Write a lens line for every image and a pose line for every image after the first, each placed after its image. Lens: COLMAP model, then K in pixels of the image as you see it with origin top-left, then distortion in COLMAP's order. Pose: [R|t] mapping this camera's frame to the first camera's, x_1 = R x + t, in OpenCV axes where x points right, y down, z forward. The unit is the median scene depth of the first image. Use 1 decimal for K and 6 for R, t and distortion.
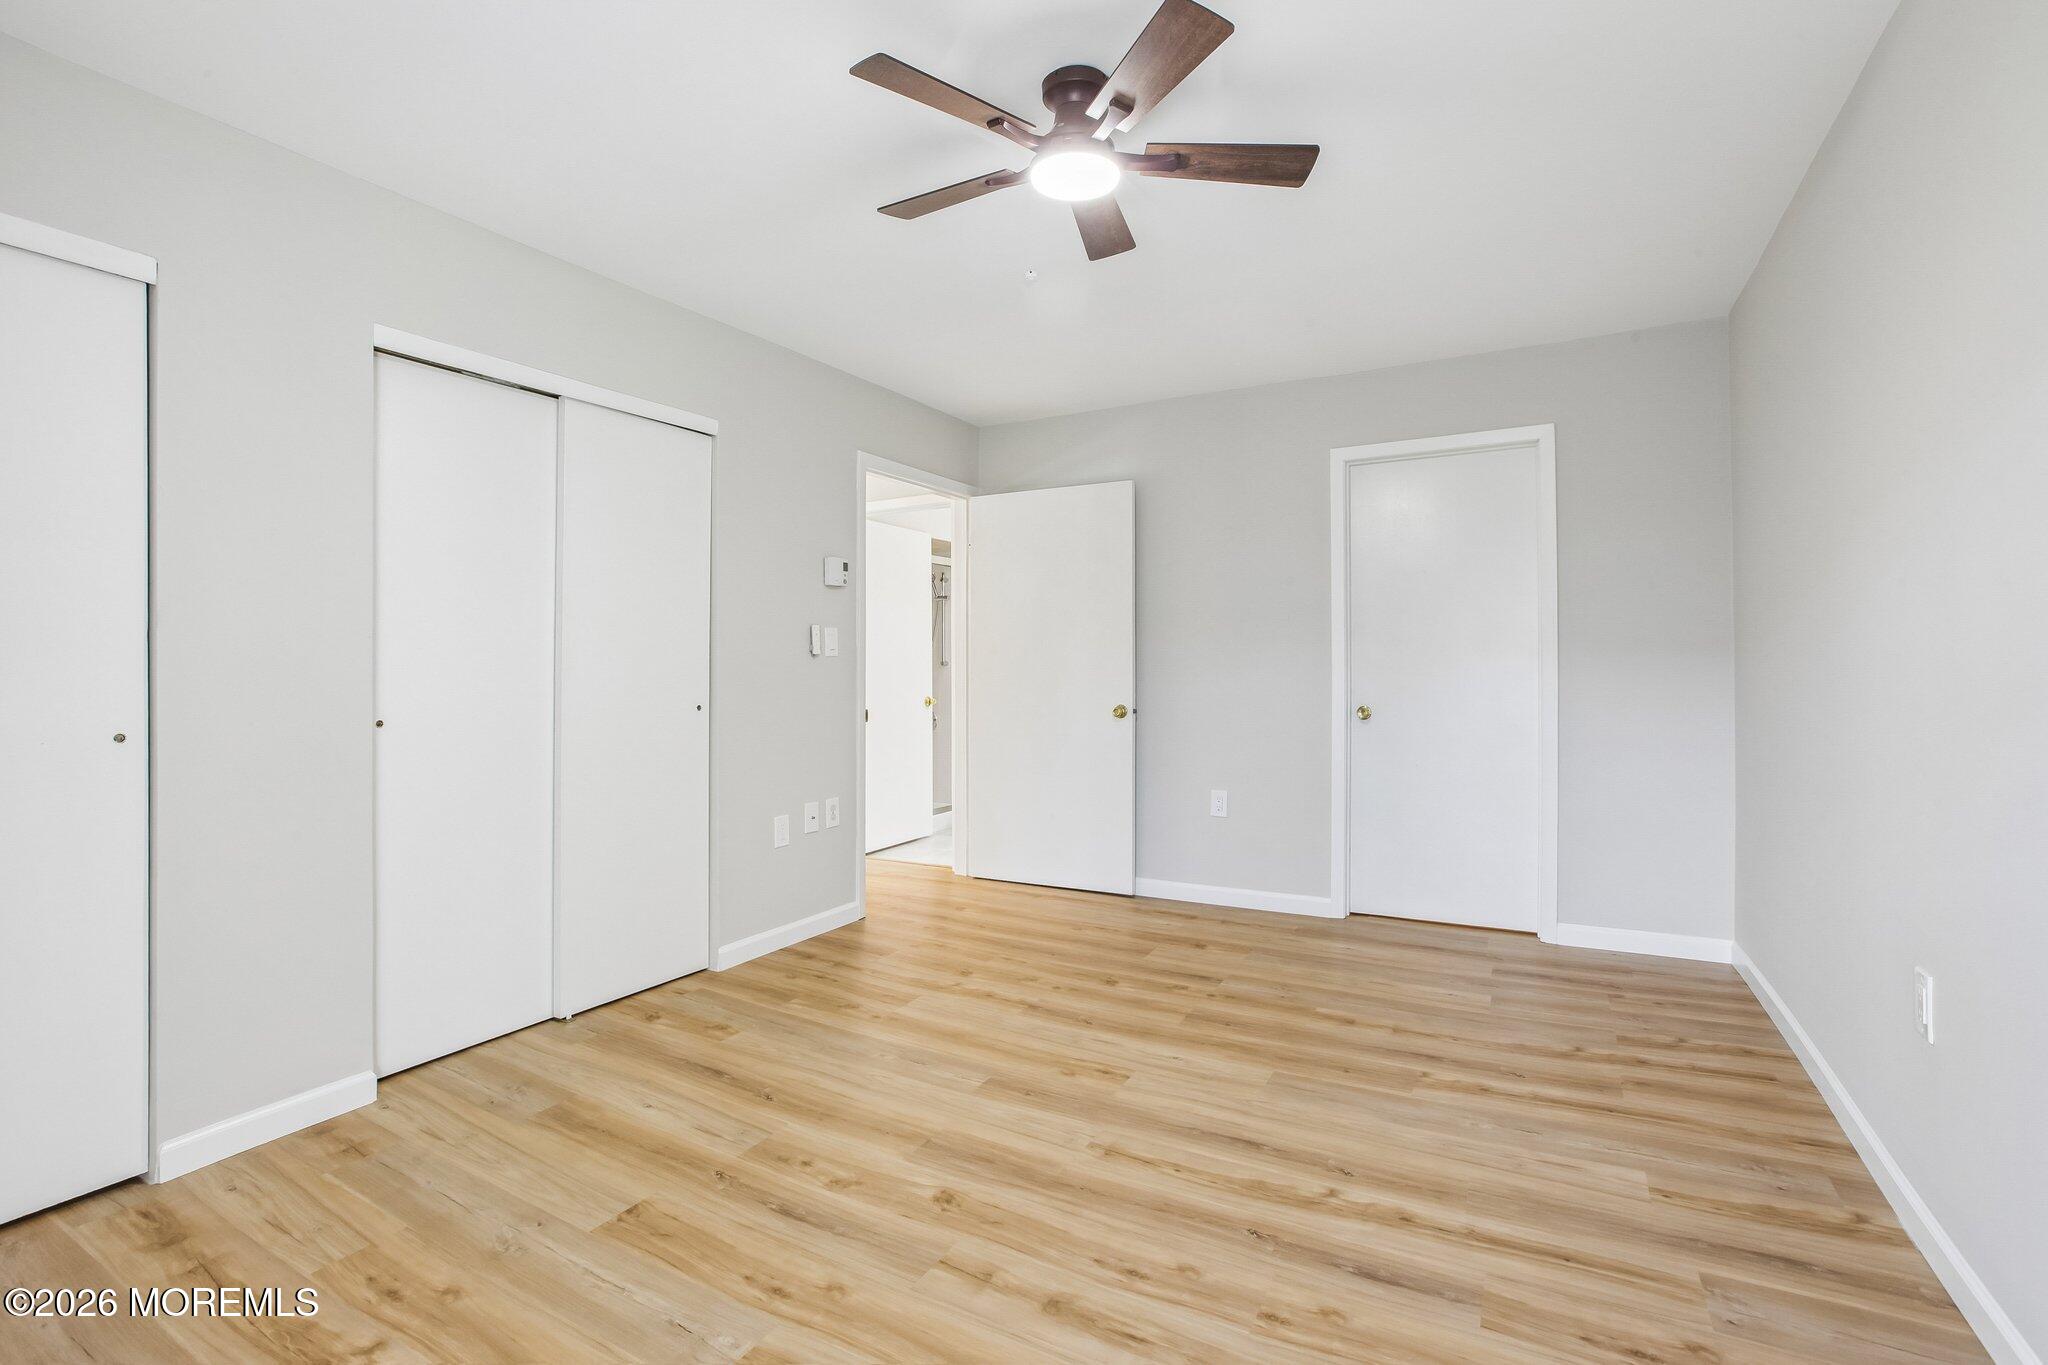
lens RADIAL K [[947.8, 0, 1008.4], [0, 947.8, 670.0], [0, 0, 1]] dist [-0.040712, 0.019191]
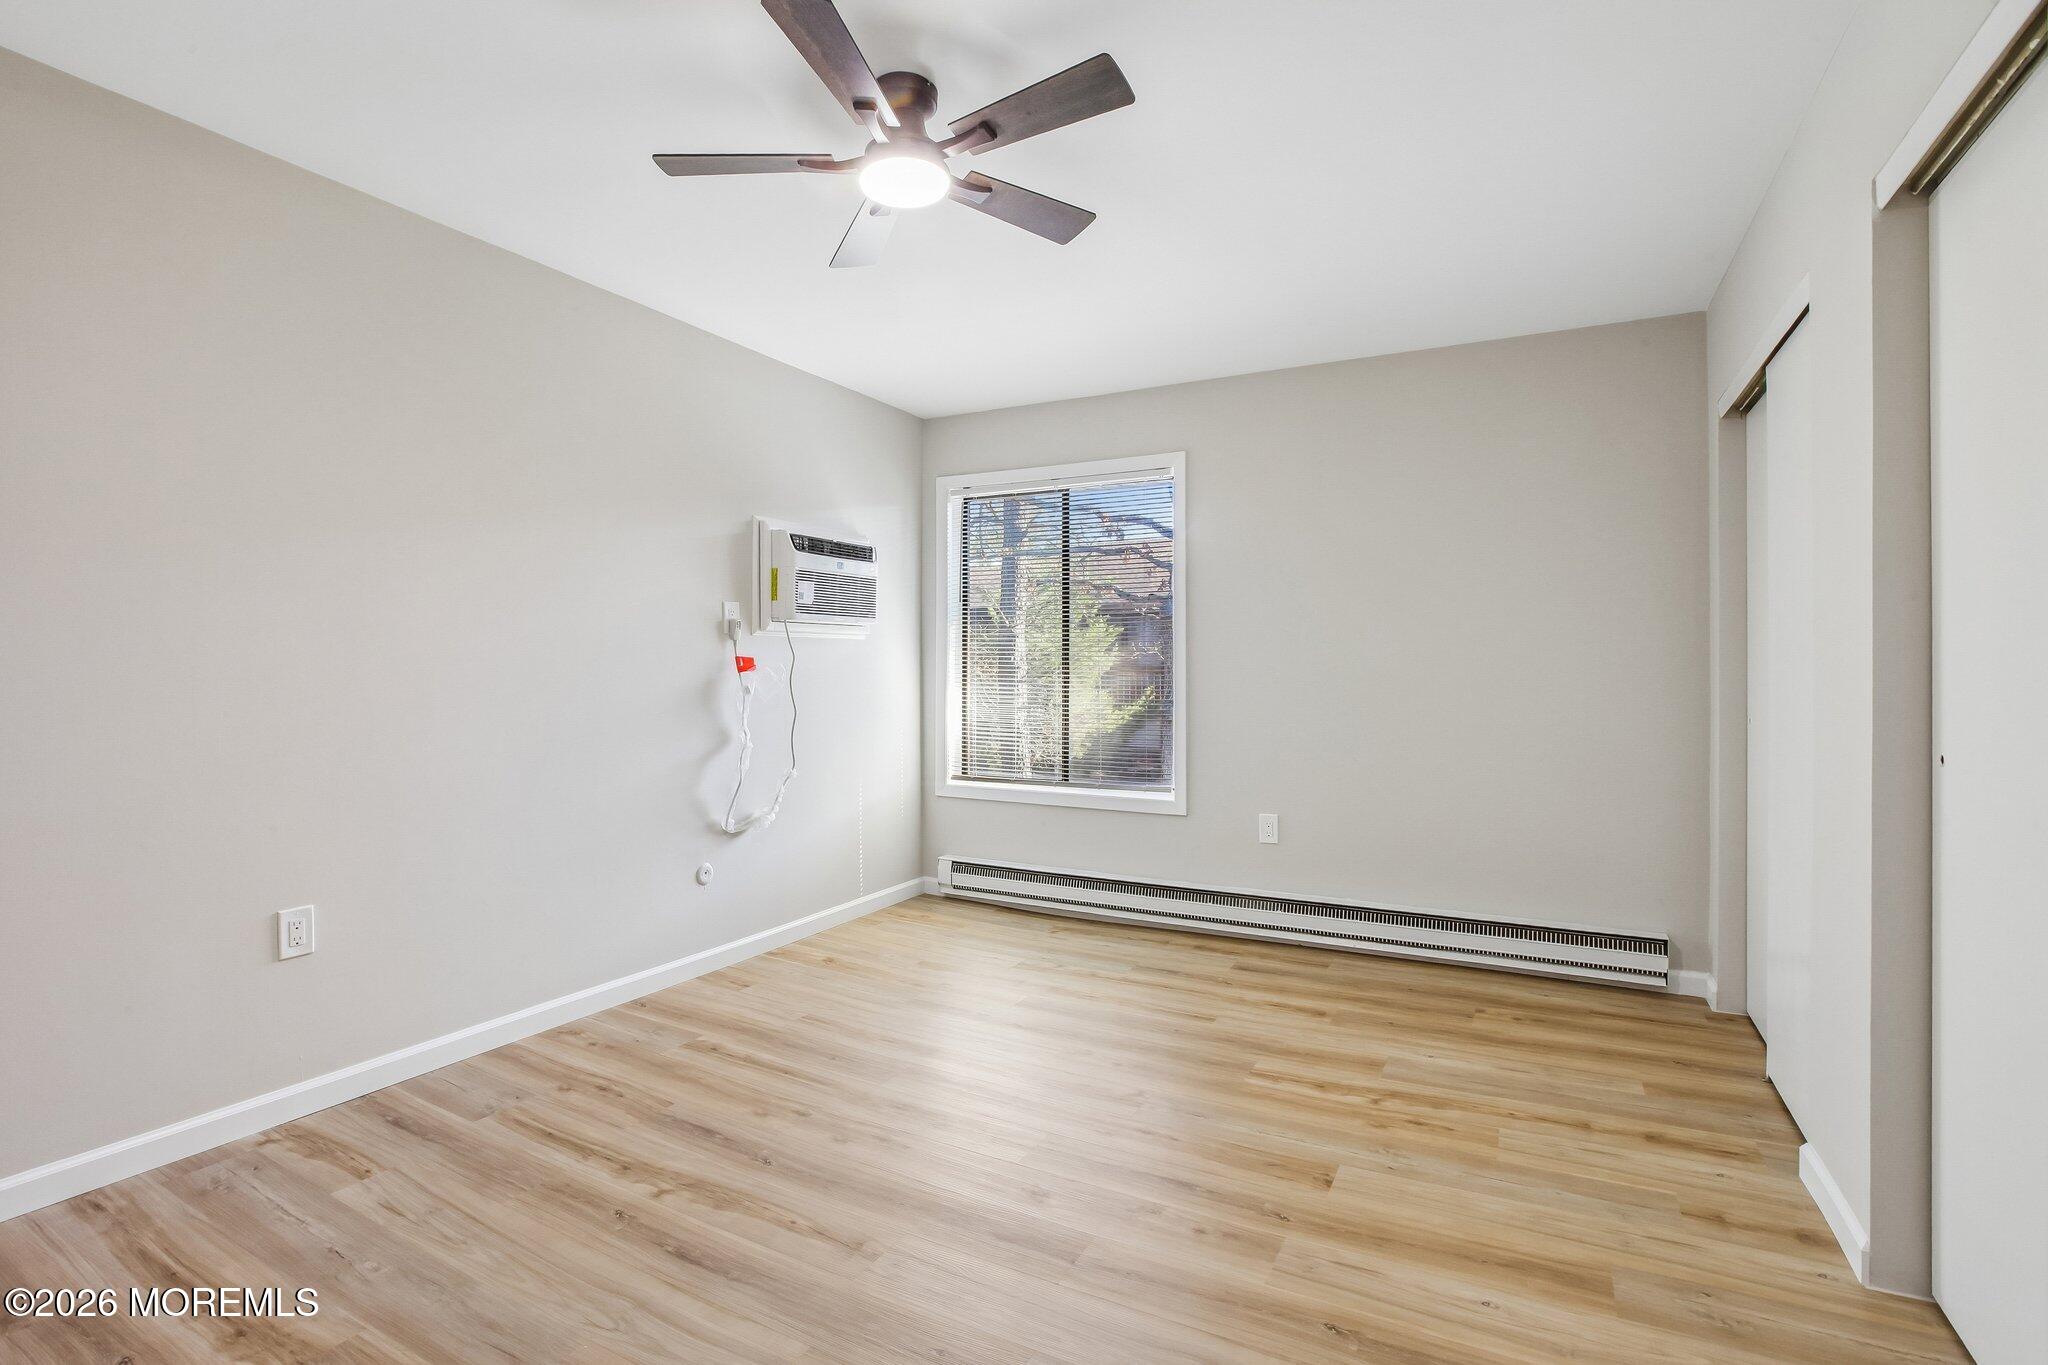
lens RADIAL K [[947.8, 0, 1008.4], [0, 947.8, 670.0], [0, 0, 1]] dist [-0.040712, 0.019191]
pose [[-0.999787, 0.005474, -0.019881, -0.017133], [0.005474, 0.999985, 0.000014, -0.011526], [0.019880, -0.000095, -0.999802, 1.873231]]
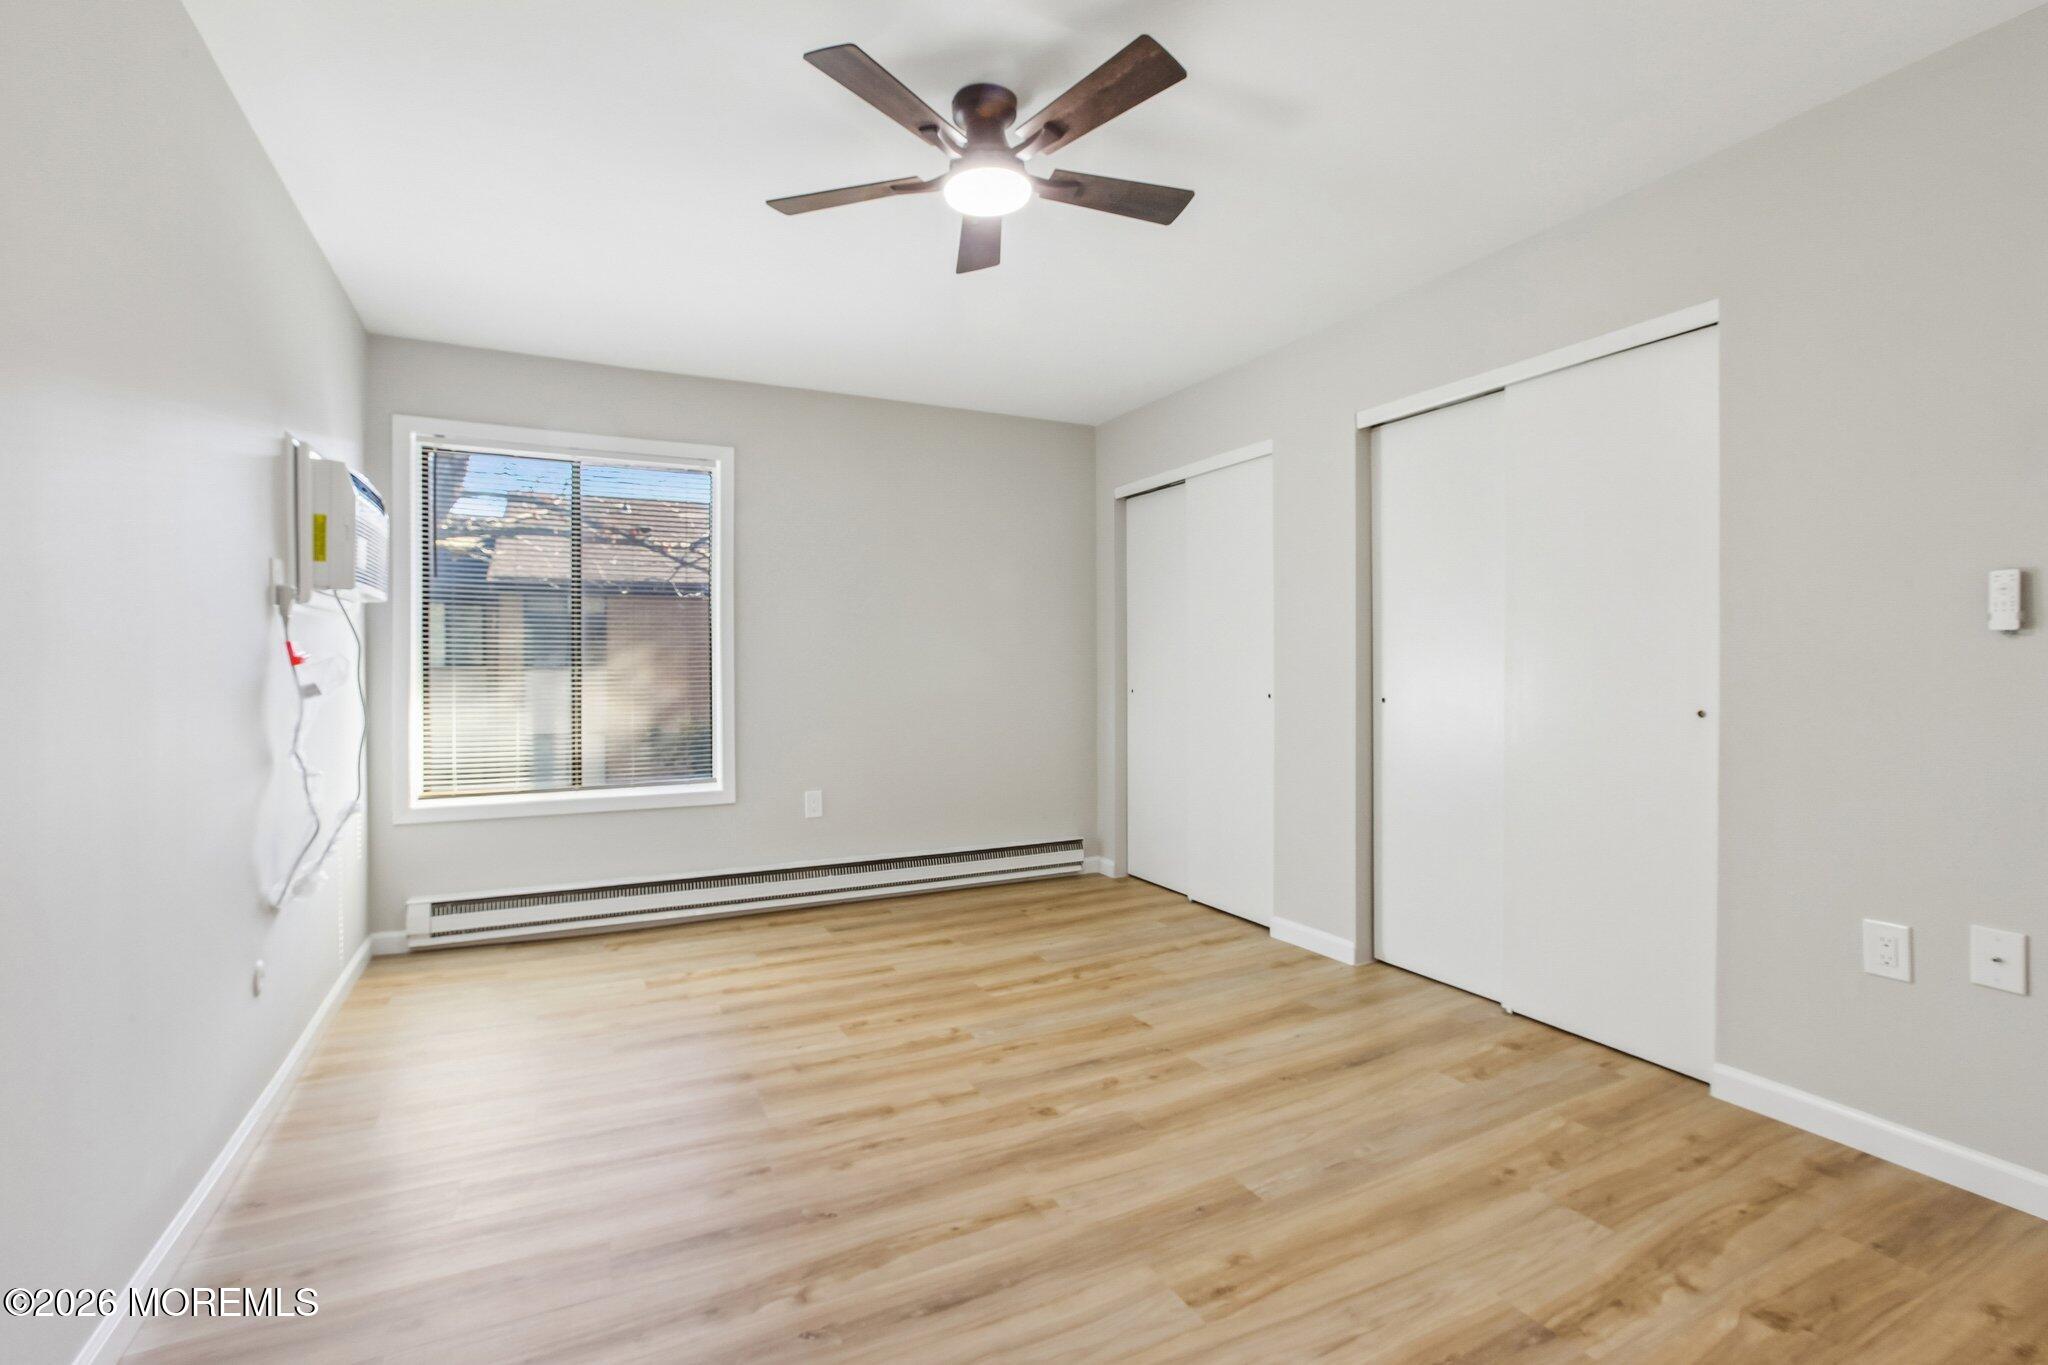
lens RADIAL K [[910.6, 0, 1004.1], [0, 910.6, 674.0], [0, 0, 1]] dist [-0.035074, 0.016285]
pose [[-0.561885, 0.017131, -0.827038, 0.829497], [0.006543, 0.999846, 0.016266, -0.008249], [0.827189, 0.003729, -0.561911, 1.473691]]
